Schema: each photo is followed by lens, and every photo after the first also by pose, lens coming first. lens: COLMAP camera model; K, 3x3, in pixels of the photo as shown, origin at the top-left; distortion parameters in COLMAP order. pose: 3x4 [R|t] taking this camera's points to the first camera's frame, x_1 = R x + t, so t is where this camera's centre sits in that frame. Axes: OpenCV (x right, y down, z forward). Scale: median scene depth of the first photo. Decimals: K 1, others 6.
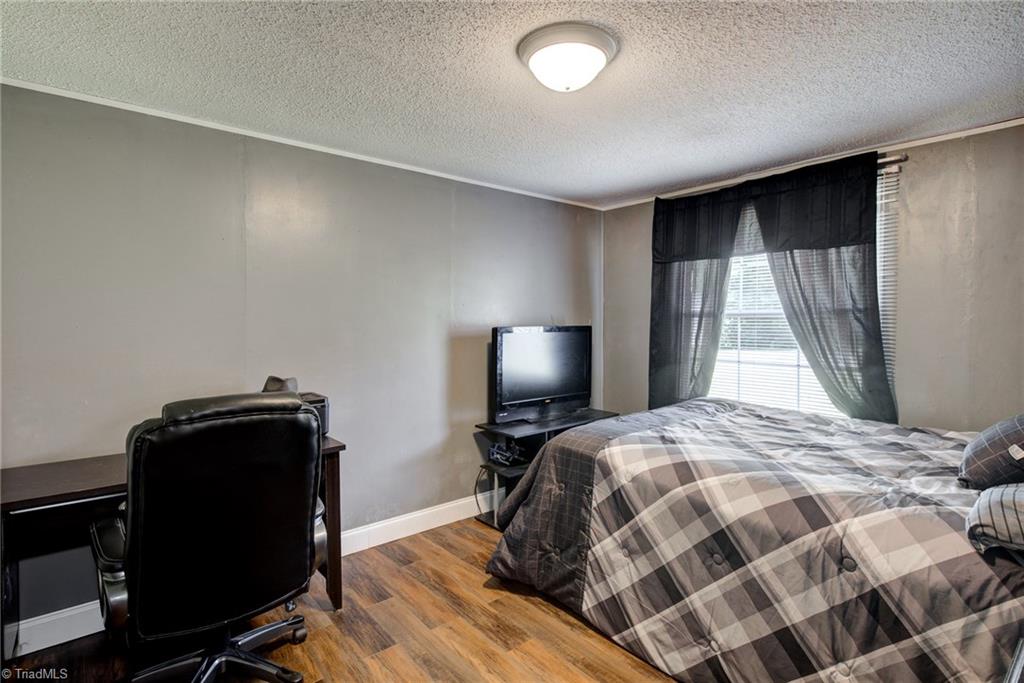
lens RADIAL K [[516.4, 0, 510.7], [0, 516.4, 345.8], [0, 0, 1]] dist [-0.000599, -0.000422]
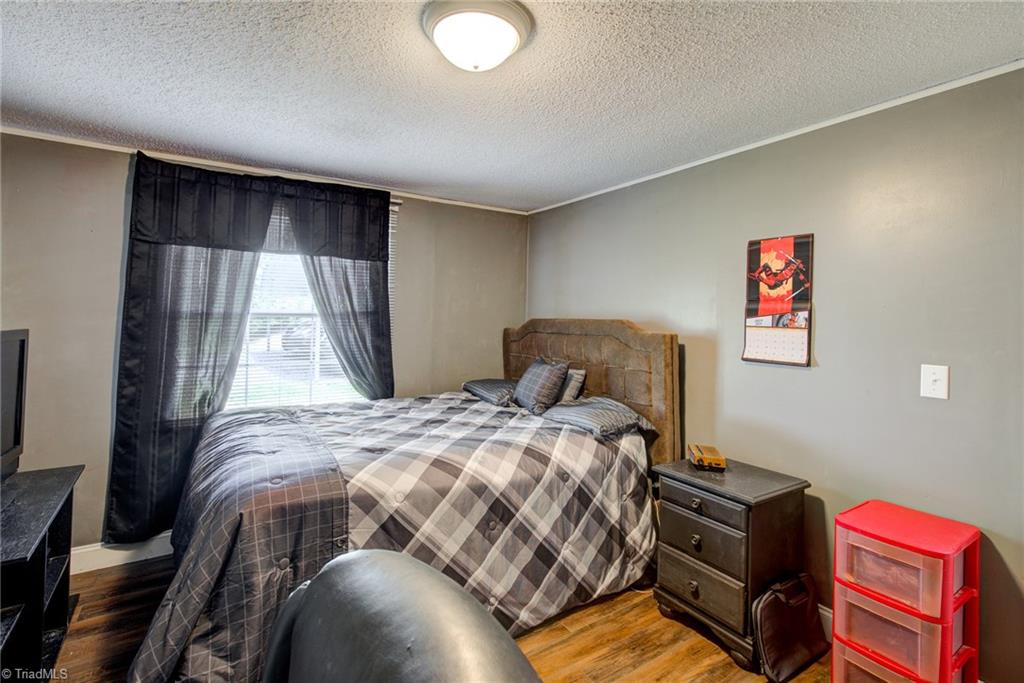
lens RADIAL K [[468.4, 0, 512.0], [0, 468.4, 335.1], [0, 0, 1]] dist [0.002457, 0.000204]
pose [[0.110674, -0.032542, 0.993324, -0.539678], [0.041699, 0.998736, 0.028073, -0.041558], [-0.992982, 0.038314, 0.111891, 0.688874]]
